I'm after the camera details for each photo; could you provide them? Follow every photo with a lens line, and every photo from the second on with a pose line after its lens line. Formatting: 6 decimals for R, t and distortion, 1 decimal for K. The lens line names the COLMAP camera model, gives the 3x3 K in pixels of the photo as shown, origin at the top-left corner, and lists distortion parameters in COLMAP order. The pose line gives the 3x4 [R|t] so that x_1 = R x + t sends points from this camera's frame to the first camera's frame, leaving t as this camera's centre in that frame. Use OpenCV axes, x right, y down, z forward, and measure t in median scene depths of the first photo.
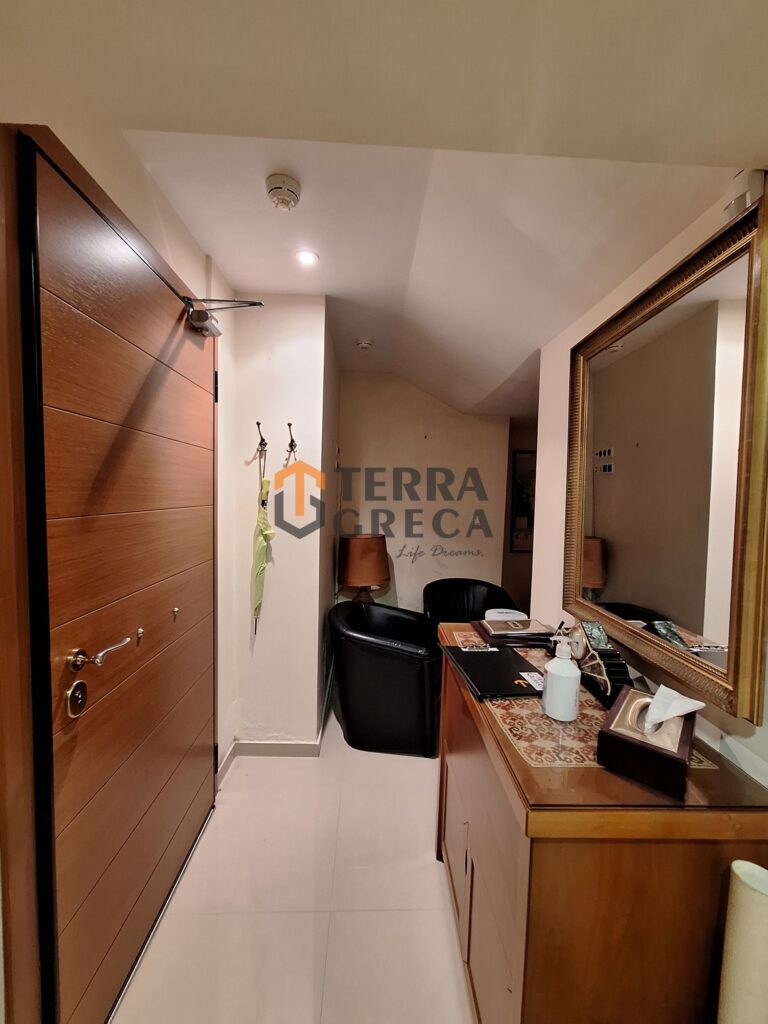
lens RADIAL K [[402.4, 0, 382.4], [0, 402.4, 514.2], [0, 0, 1]] dist [-0.005804, 0.000760]
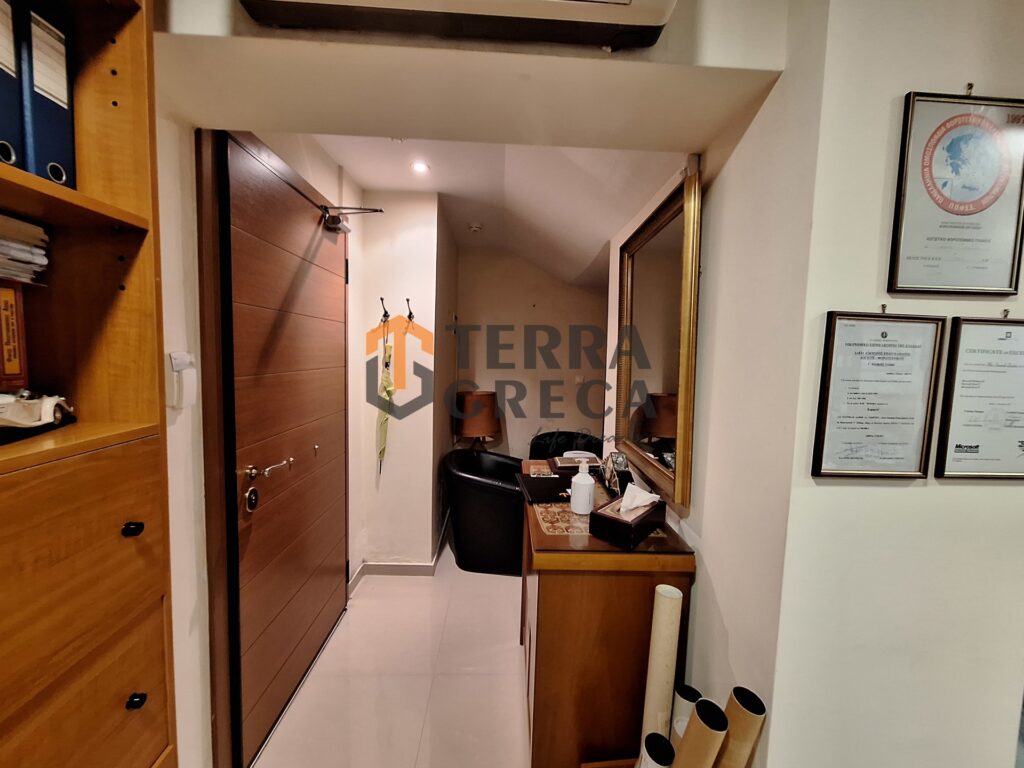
lens RADIAL K [[402.4, 0, 516.5], [0, 402.4, 377.8], [0, 0, 1]] dist [-0.005804, 0.000760]
pose [[0.999987, 0.002320, 0.004432, 0.120733], [-0.002362, 0.999951, 0.009647, -0.001410], [-0.004410, -0.009658, 0.999944, -0.283859]]
